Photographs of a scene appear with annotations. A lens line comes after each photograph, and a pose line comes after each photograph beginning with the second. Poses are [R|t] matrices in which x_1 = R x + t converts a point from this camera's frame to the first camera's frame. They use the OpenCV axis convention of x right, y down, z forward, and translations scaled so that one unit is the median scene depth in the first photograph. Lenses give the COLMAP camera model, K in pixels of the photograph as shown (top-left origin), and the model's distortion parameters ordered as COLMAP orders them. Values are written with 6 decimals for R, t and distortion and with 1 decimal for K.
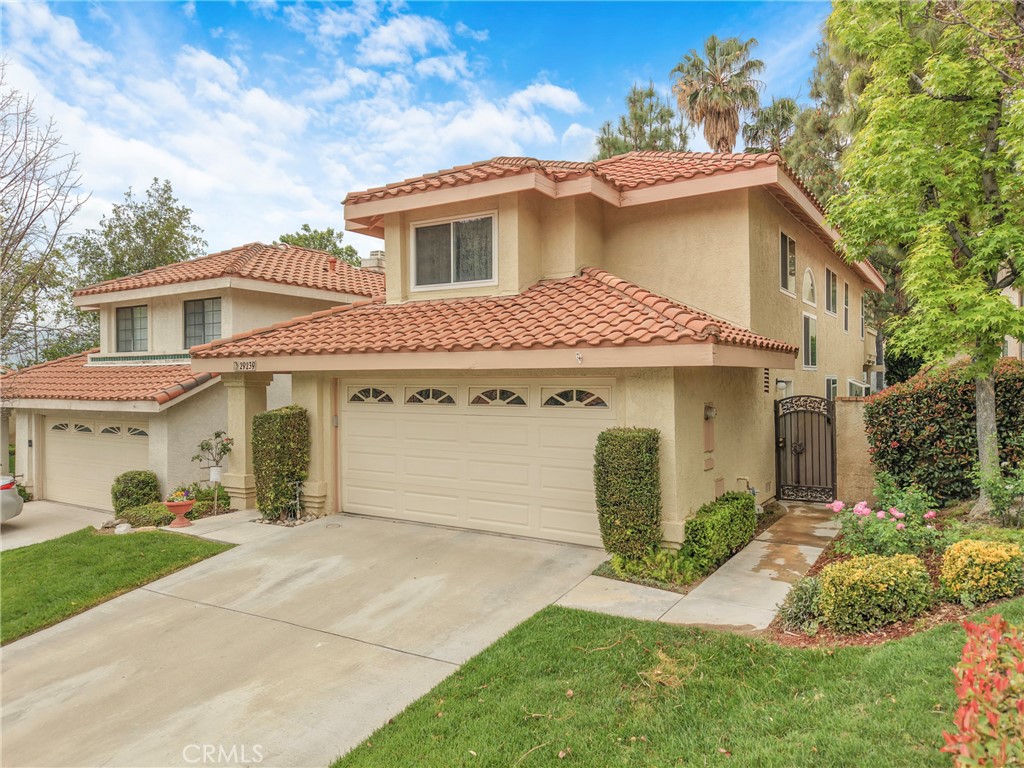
lens RADIAL K [[713.5, 0, 492.2], [0, 713.5, 382.7], [0, 0, 1]] dist [0.056064, 0.000525]
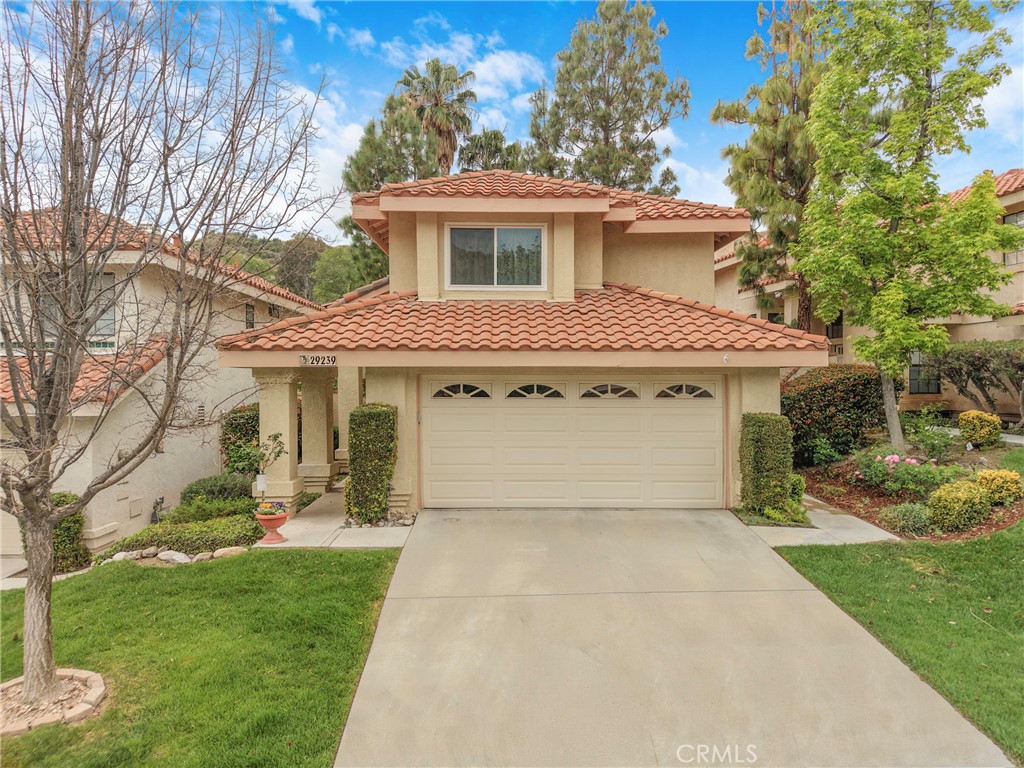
lens RADIAL K [[713.5, 0, 492.2], [0, 713.5, 382.7], [0, 0, 1]] dist [0.056064, 0.000525]
pose [[0.828621, -0.006003, 0.559778, -0.686188], [-0.000732, 0.999930, 0.011805, -0.006201], [-0.559810, -0.010192, 0.828558, 0.119278]]
